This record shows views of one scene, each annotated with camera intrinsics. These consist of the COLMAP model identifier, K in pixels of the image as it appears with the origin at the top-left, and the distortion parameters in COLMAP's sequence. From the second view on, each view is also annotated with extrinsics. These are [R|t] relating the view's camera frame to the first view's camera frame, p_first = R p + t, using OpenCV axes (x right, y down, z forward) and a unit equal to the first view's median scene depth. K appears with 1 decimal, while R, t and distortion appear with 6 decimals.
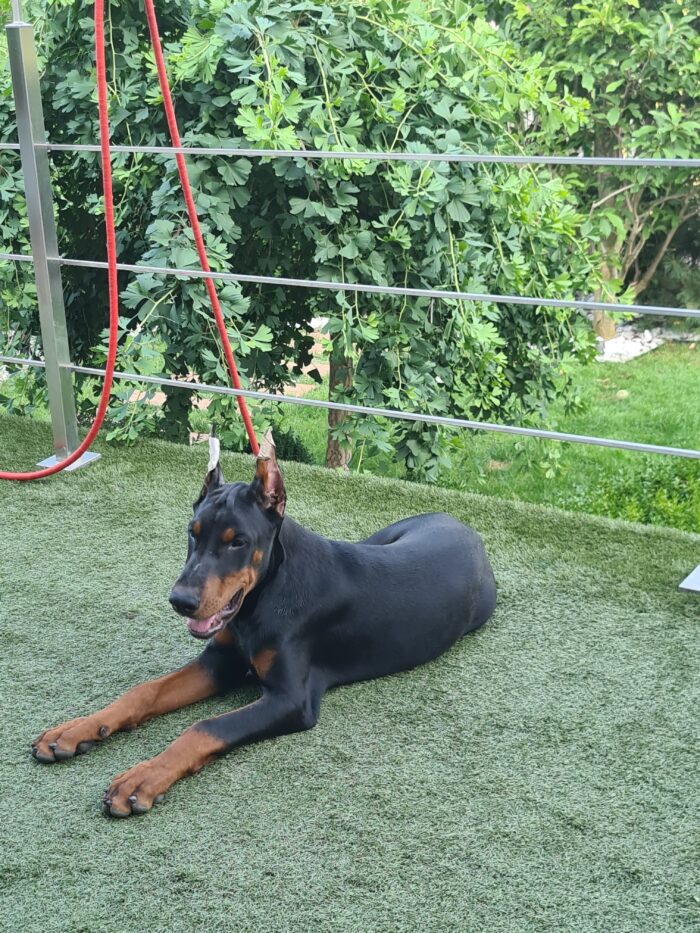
lens RADIAL K [[714.4, 0, 349.9], [0, 714.4, 466.3], [0, 0, 1]] dist [0.006717, 0.002172]
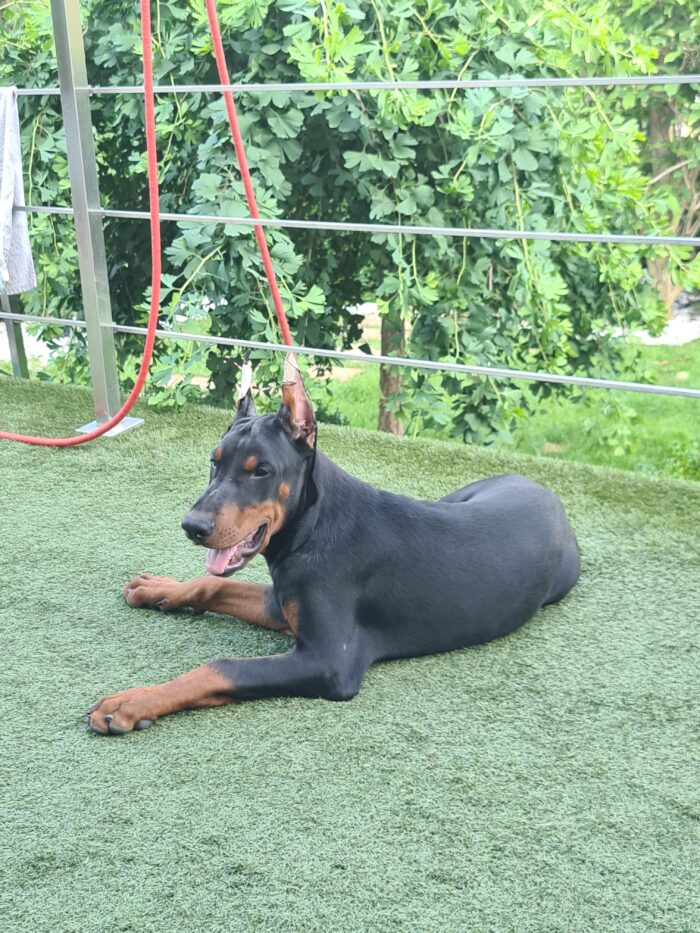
lens RADIAL K [[706.5, 0, 367.1], [0, 706.5, 465.9], [0, 0, 1]] dist [0.006286, 0.001742]
pose [[0.999726, -0.000731, -0.023397, -0.033820], [0.000447, 0.999926, -0.012152, 0.054699], [0.023404, 0.012138, 0.999652, 0.080020]]
